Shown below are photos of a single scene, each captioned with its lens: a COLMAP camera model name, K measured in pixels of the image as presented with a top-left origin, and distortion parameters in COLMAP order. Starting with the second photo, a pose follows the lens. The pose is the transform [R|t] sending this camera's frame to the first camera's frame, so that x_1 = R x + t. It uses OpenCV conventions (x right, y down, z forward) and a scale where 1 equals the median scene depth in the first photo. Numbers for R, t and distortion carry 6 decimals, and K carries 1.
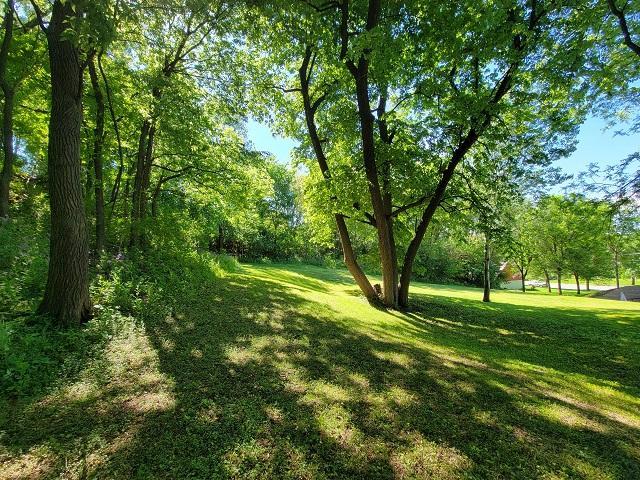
lens RADIAL K [[260.2, 0, 321.8], [0, 260.2, 247.1], [0, 0, 1]] dist [0.001994, 0.000223]
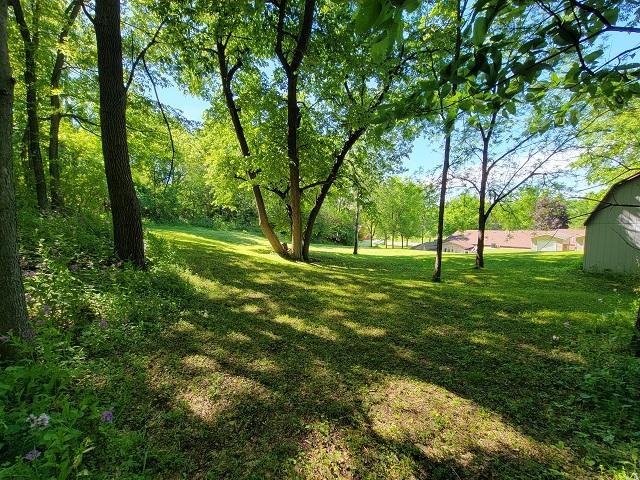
lens RADIAL K [[260.2, 0, 321.8], [0, 260.2, 247.1], [0, 0, 1]] dist [0.001994, 0.000223]
pose [[0.888159, -0.030603, 0.458516, -0.200347], [-0.034747, 0.990451, 0.133414, -0.008752], [-0.458220, -0.134425, 0.878615, -0.162401]]
